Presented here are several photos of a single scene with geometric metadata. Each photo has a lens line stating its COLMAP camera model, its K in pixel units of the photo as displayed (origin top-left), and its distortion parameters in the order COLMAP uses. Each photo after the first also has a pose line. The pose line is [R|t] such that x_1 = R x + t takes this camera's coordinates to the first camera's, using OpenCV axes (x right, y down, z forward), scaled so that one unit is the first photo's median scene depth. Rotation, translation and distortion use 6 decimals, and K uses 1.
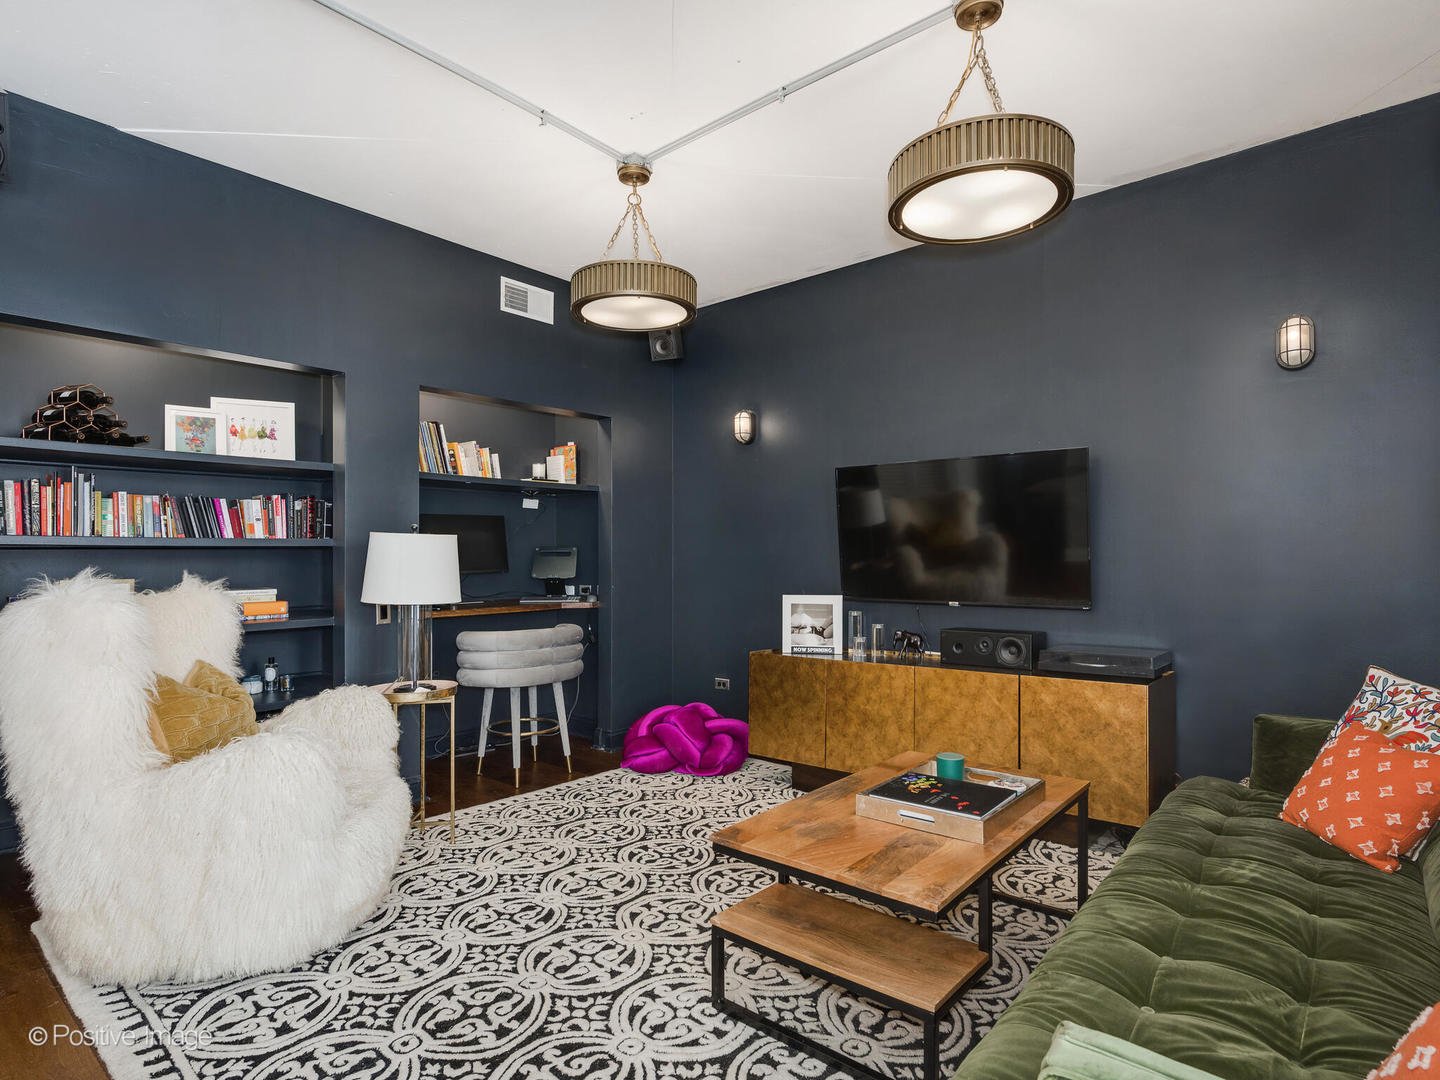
lens RADIAL K [[709.9, 0, 793.4], [0, 709.9, 545.0], [0, 0, 1]] dist [0.000637, 0.000019]
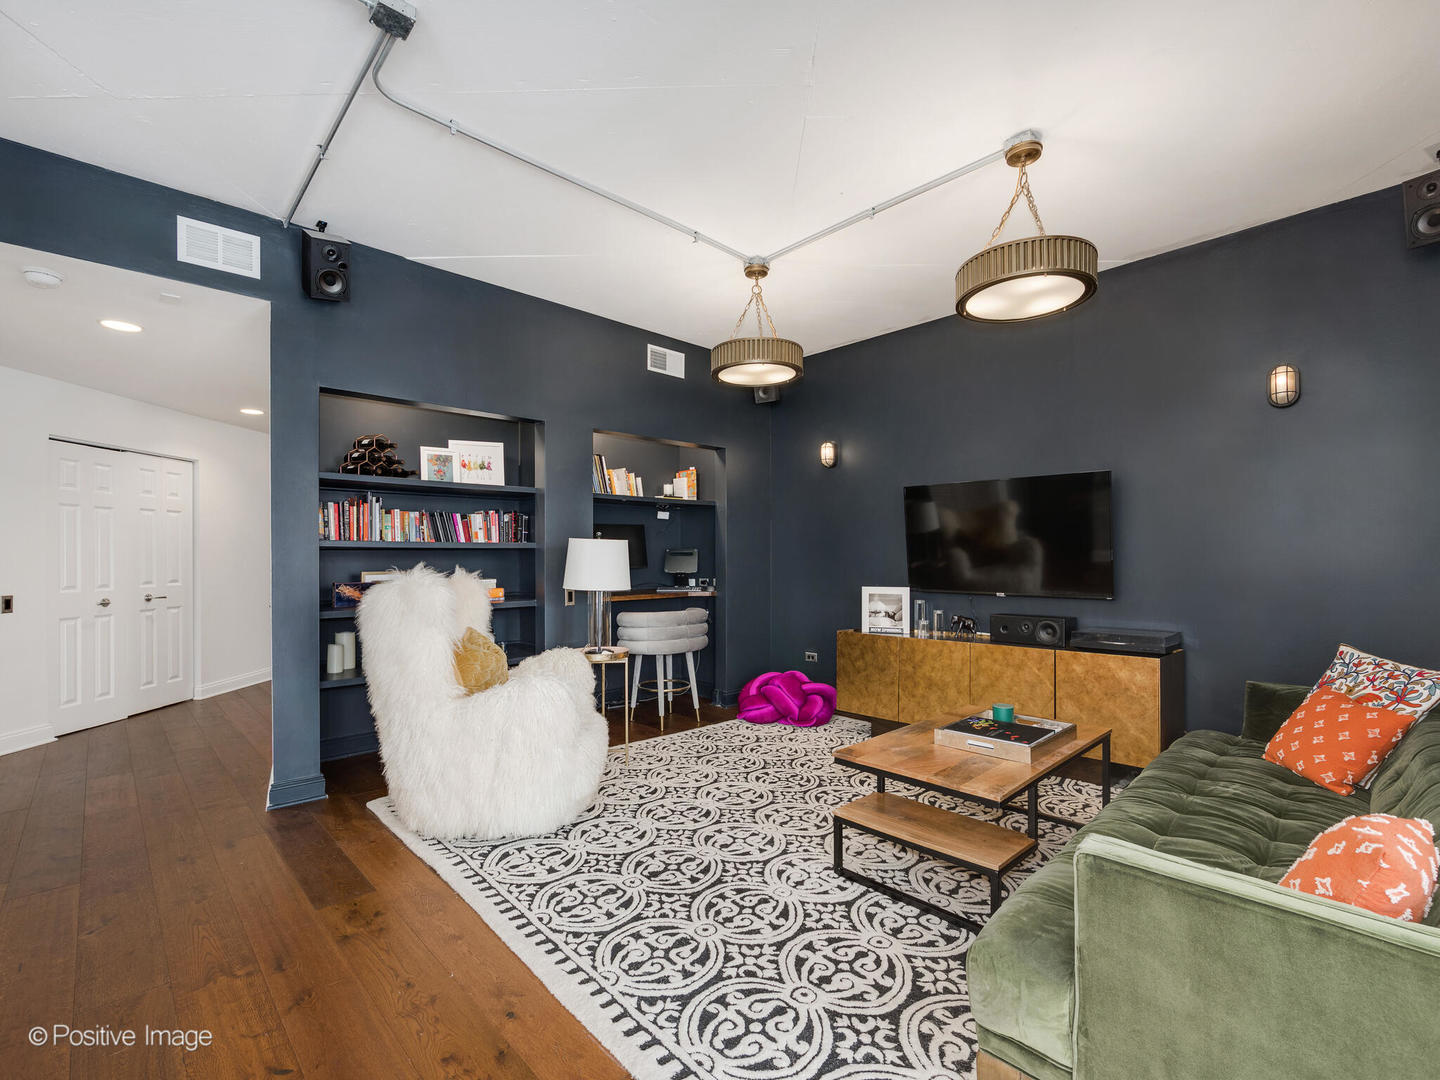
lens RADIAL K [[610.1, 0, 793.9], [0, 610.1, 541.0], [0, 0, 1]] dist [-0.001092, -0.000326]
pose [[0.995898, 0.000407, -0.090482, -0.054875], [-0.001232, 0.999958, -0.009062, -0.002586], [0.090474, 0.009136, 0.995857, -0.150206]]
